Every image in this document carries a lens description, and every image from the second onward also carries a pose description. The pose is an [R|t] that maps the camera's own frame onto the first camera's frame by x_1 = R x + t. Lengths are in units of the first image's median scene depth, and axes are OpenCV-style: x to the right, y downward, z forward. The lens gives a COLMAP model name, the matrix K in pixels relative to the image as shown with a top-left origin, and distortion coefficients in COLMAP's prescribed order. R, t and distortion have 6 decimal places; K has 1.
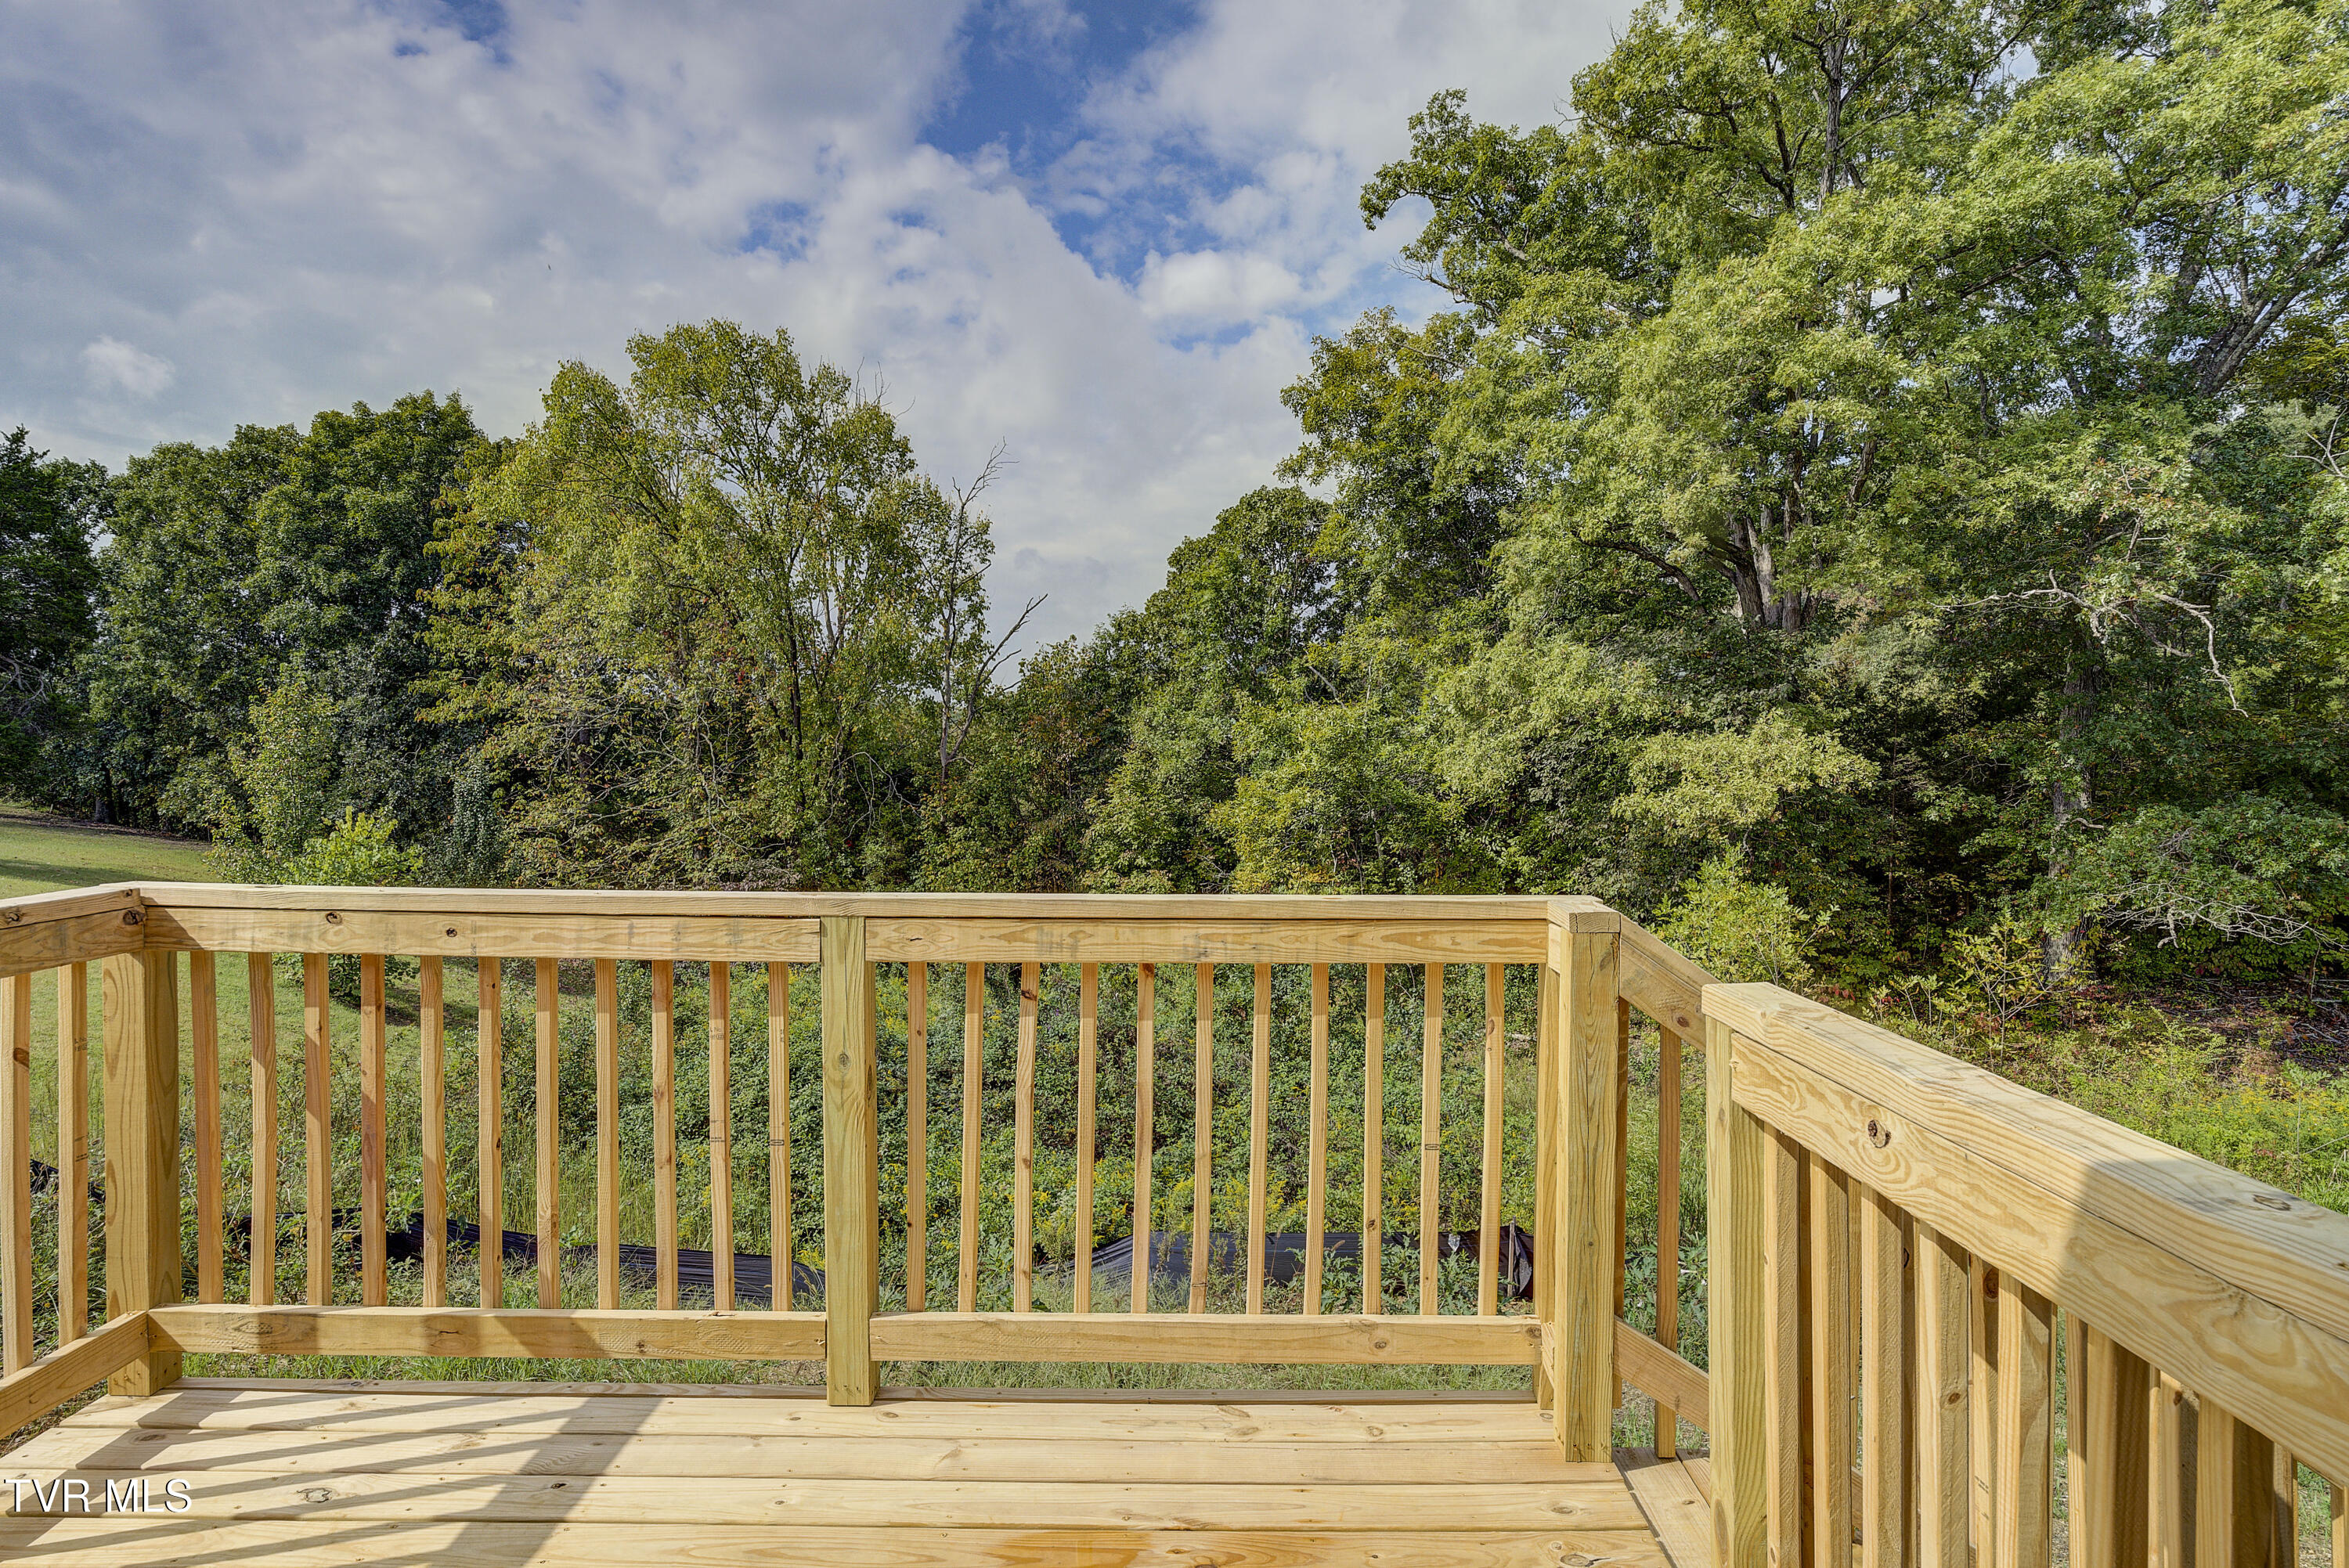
lens RADIAL K [[1351.6, 0, 1156.3], [0, 1351.6, 808.7], [0, 0, 1]] dist [-0.003257, -0.004237]
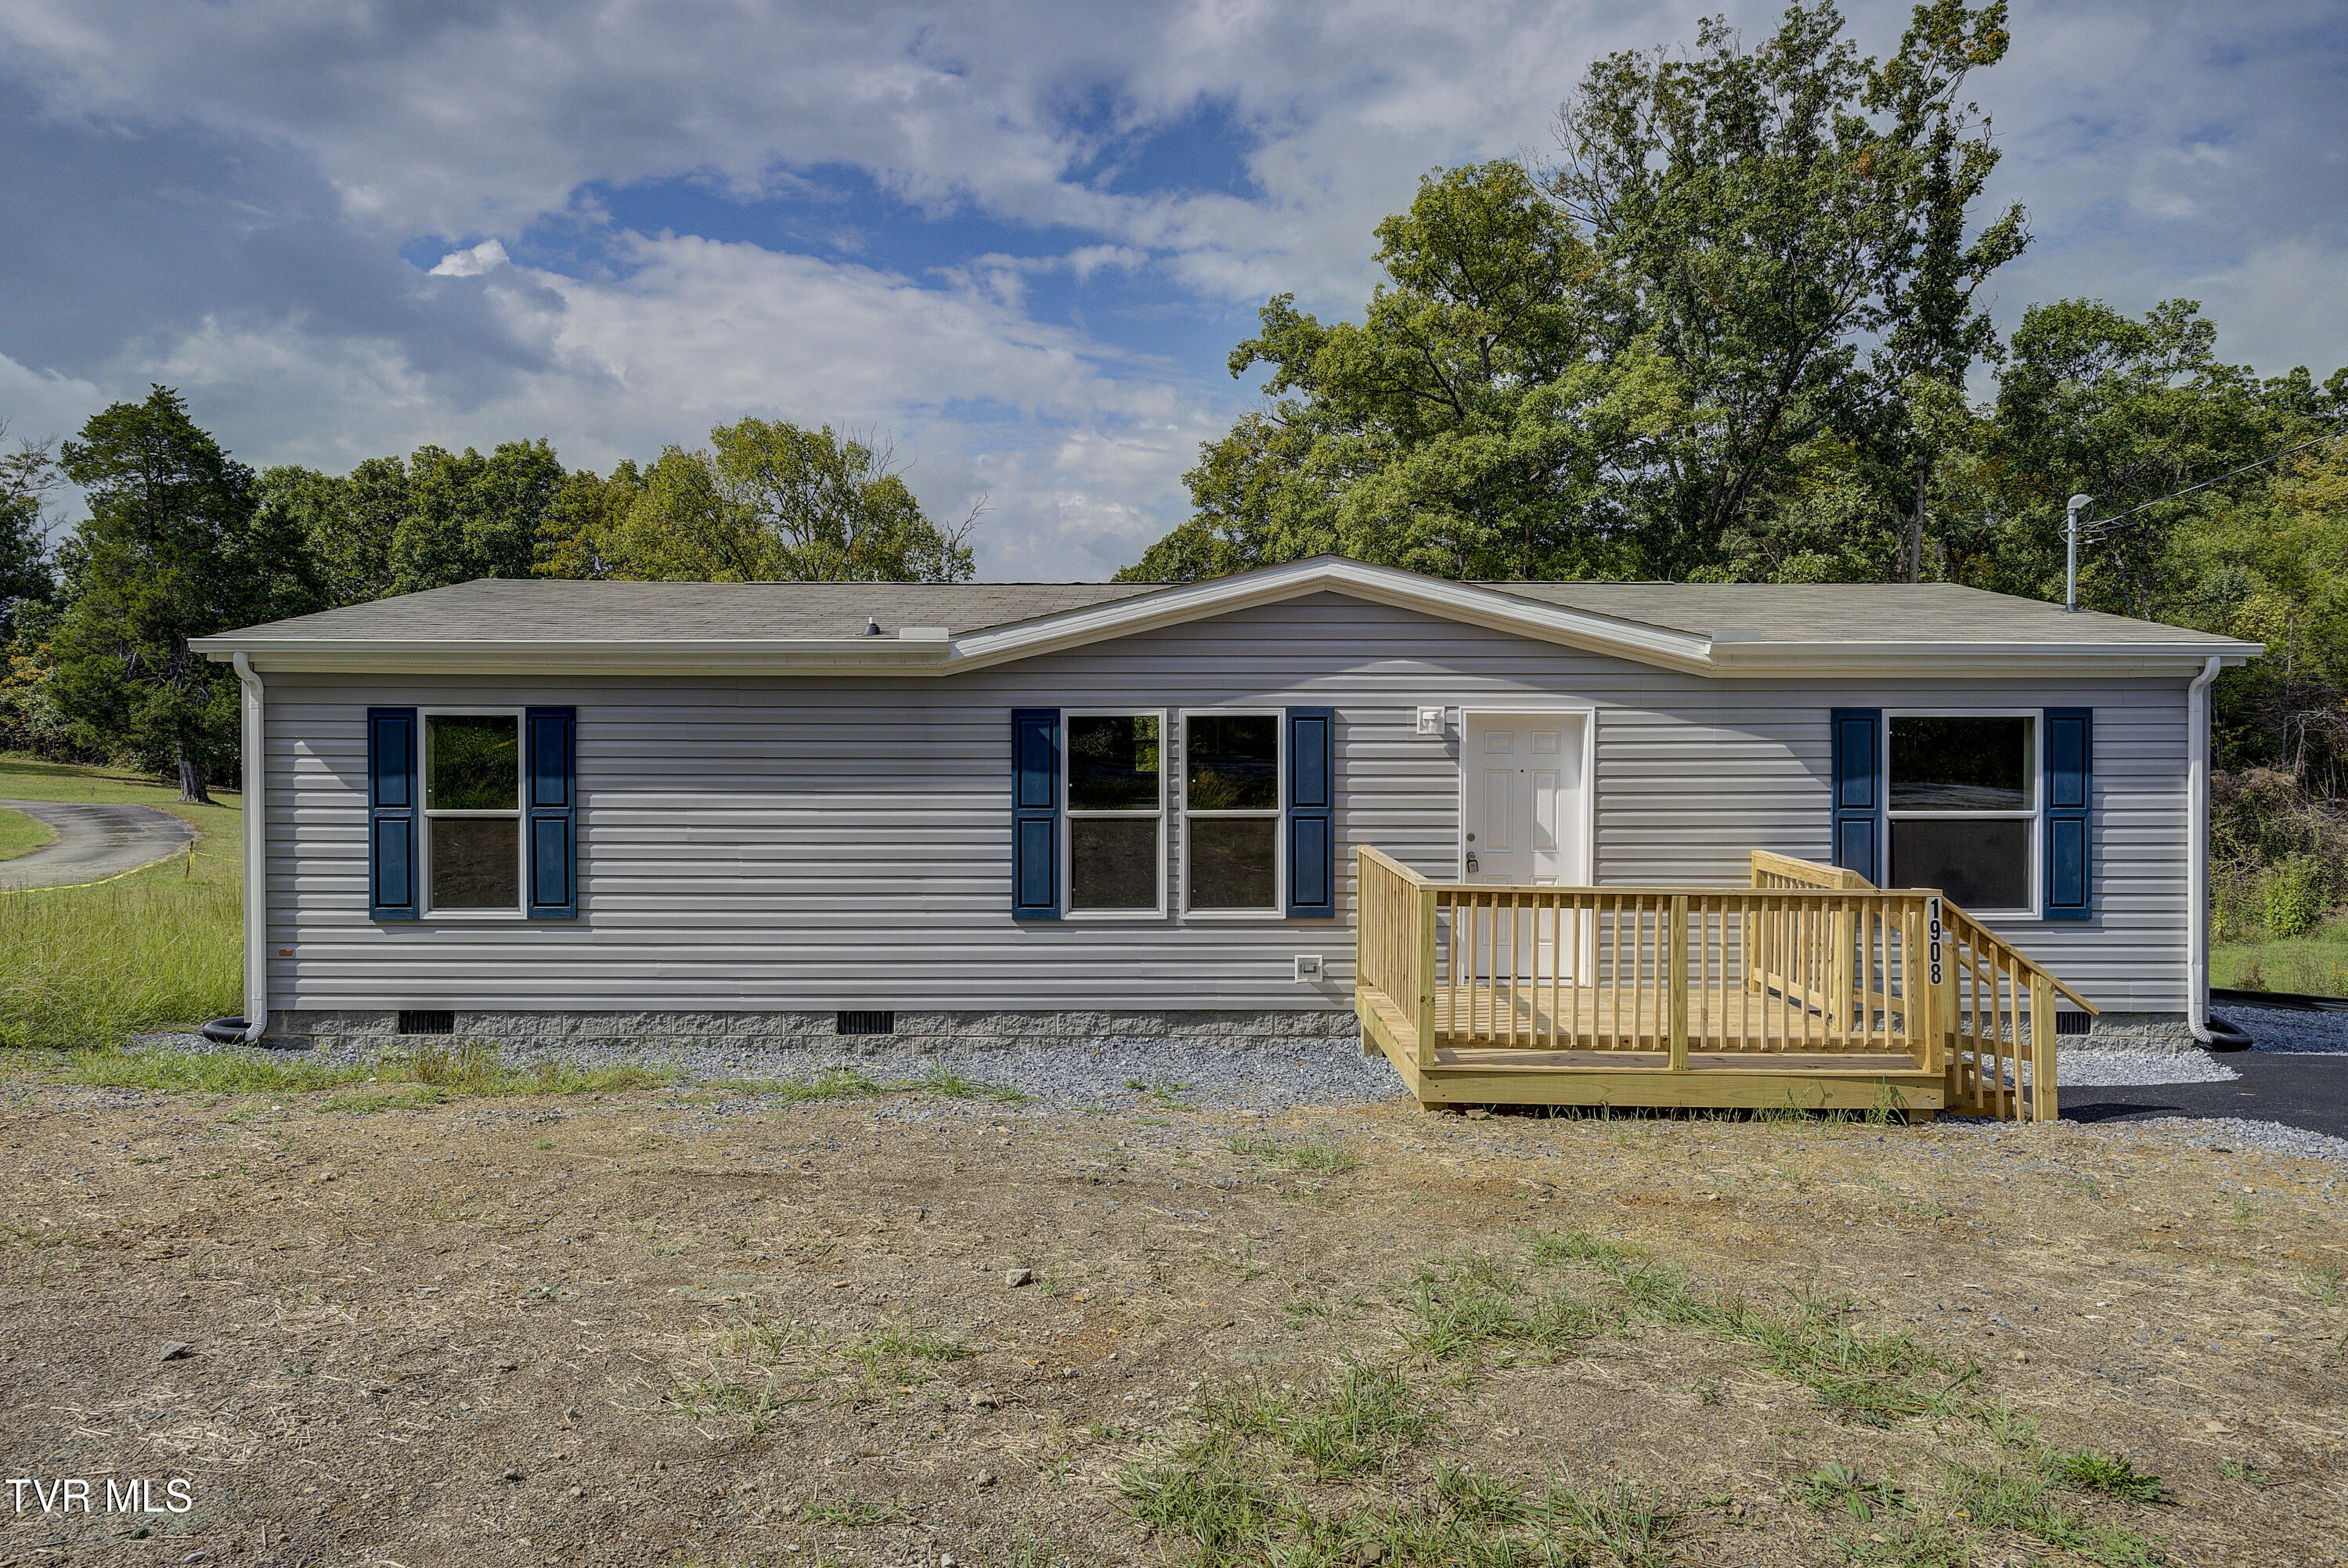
lens RADIAL K [[1528.7, 0, 1213.1], [0, 1528.7, 671.6], [0, 0, 1]] dist [0.020015, -0.009268]
pose [[0.999214, -0.000493, 0.039637, 0.056709], [0.003008, 0.997982, -0.063421, -0.000139], [-0.039526, 0.063491, 0.997199, -0.554698]]
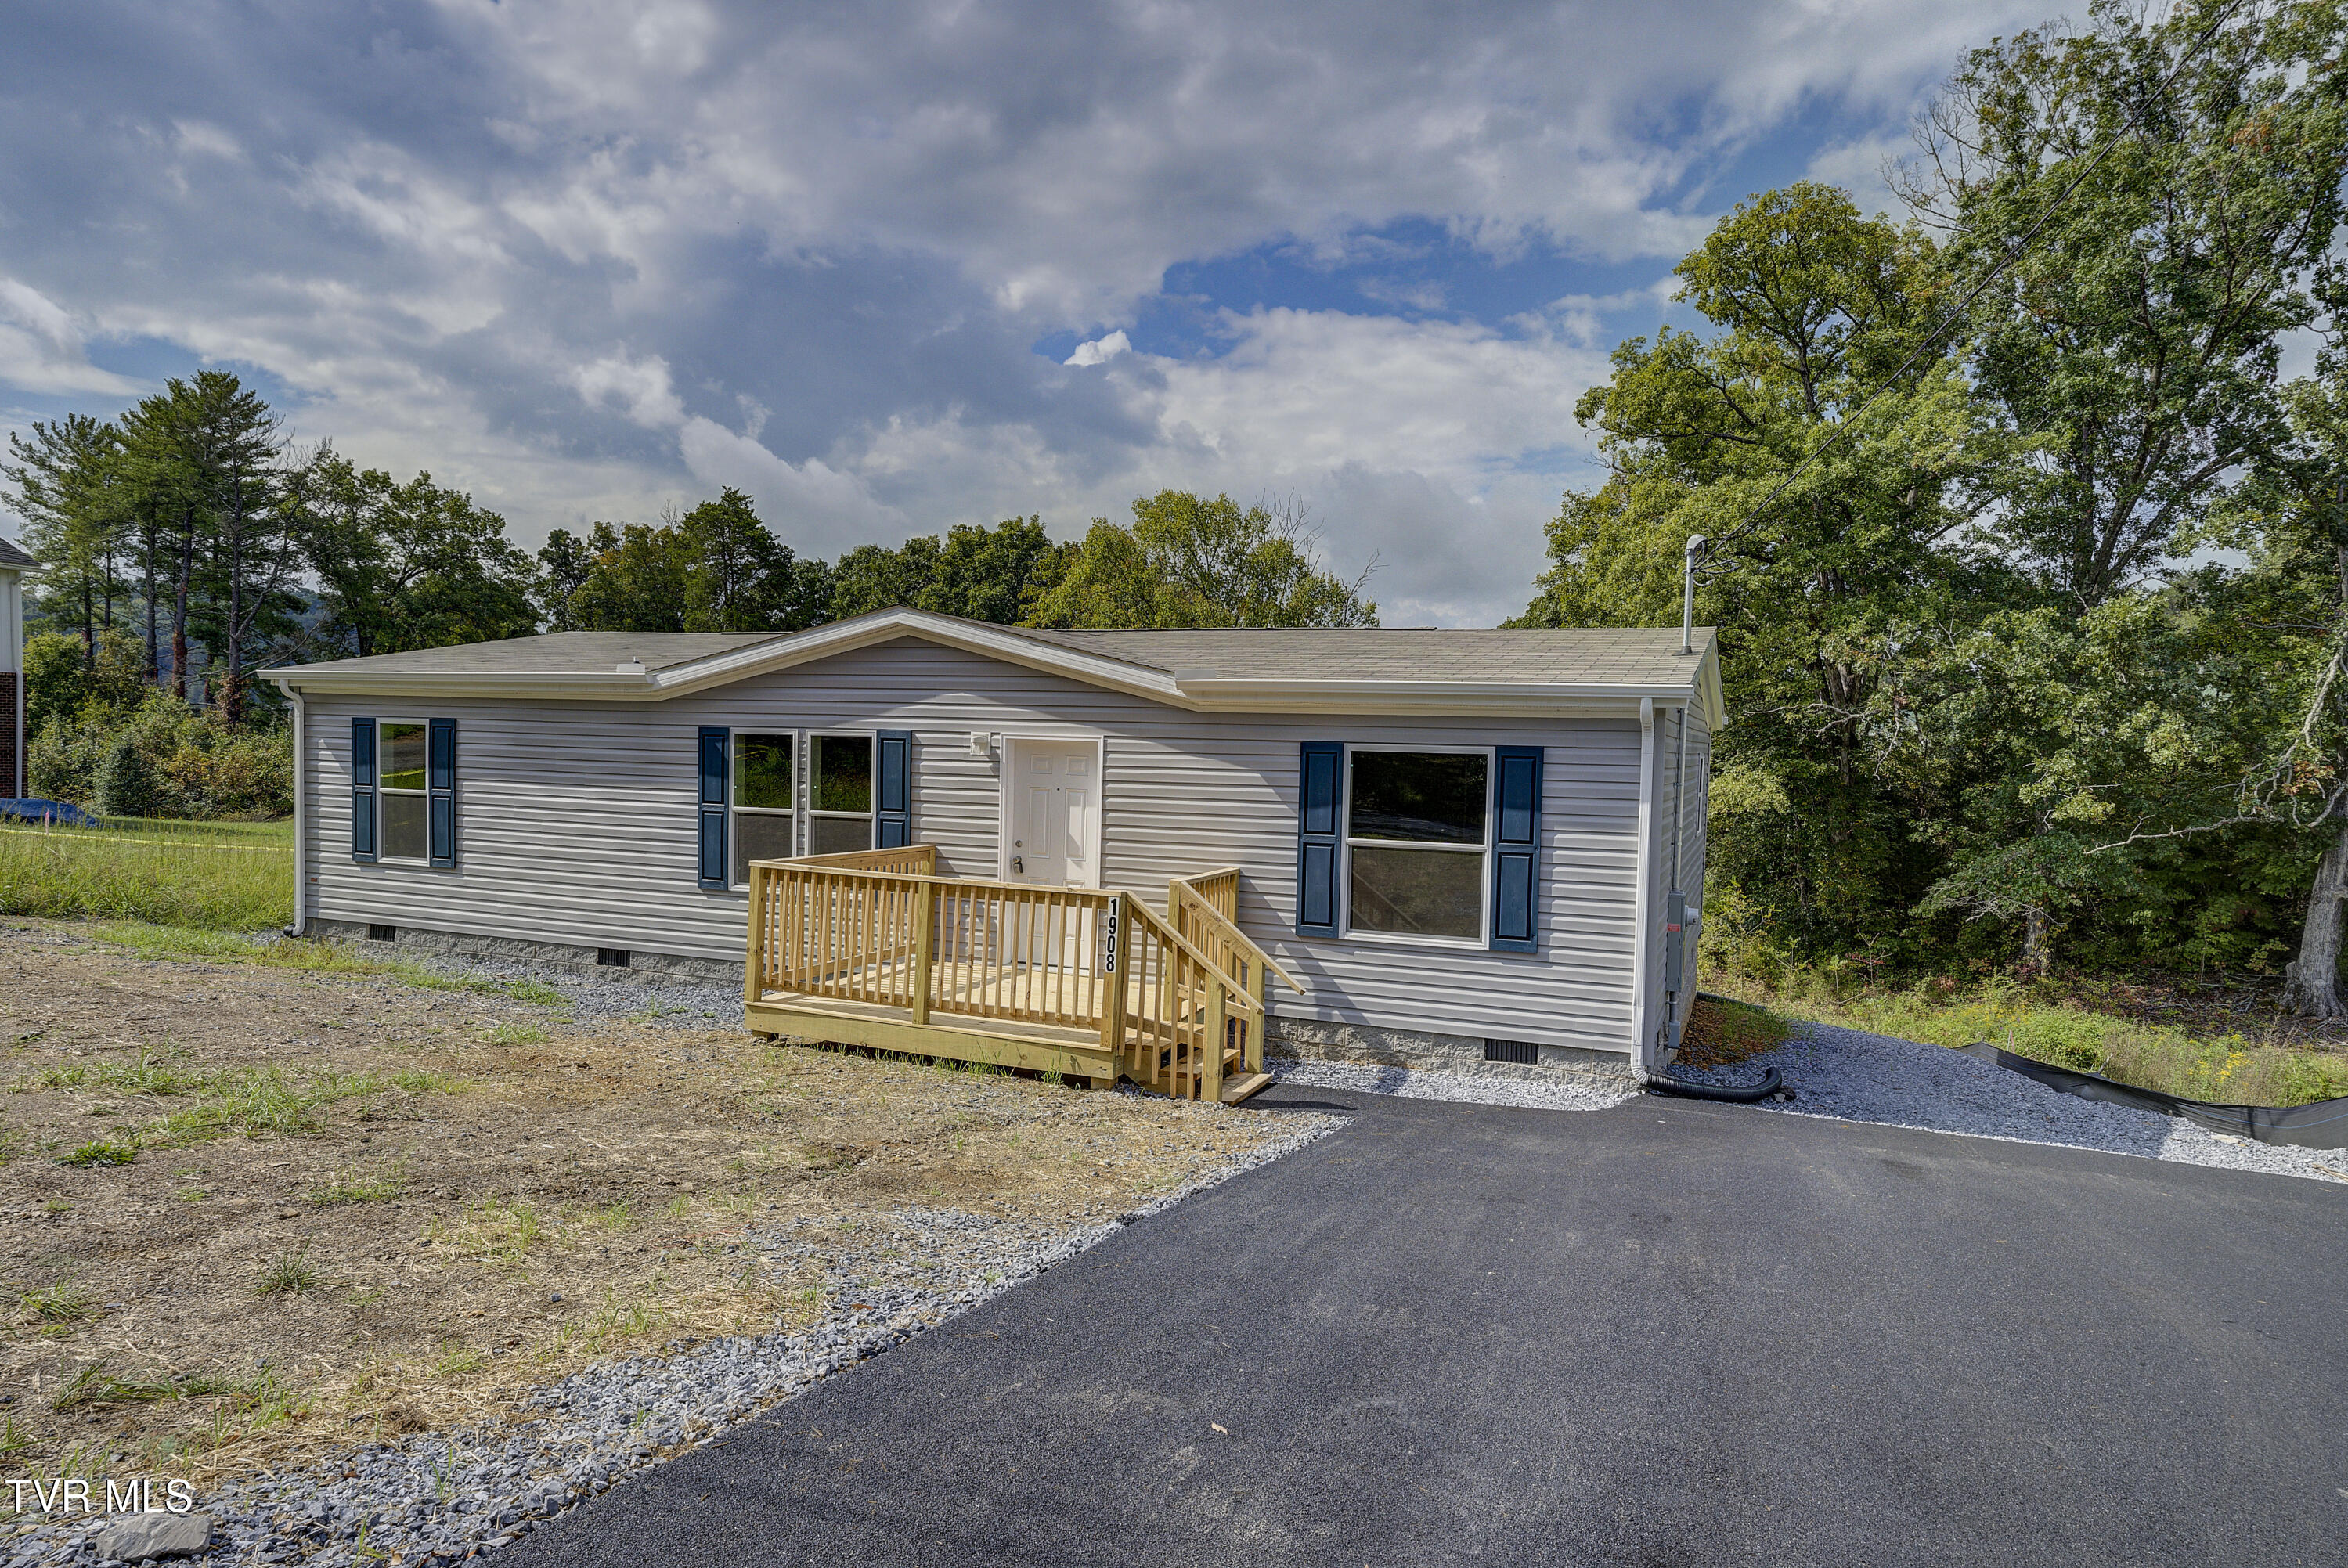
lens RADIAL K [[1528.7, 0, 1184.2], [0, 1528.7, 765.5], [0, 0, 1]] dist [0.020015, -0.009268]
pose [[0.926184, 0.027258, -0.376086, 0.319657], [-0.040453, 0.998810, -0.027233, 0.003795], [0.374897, 0.040437, 0.926184, -0.571082]]
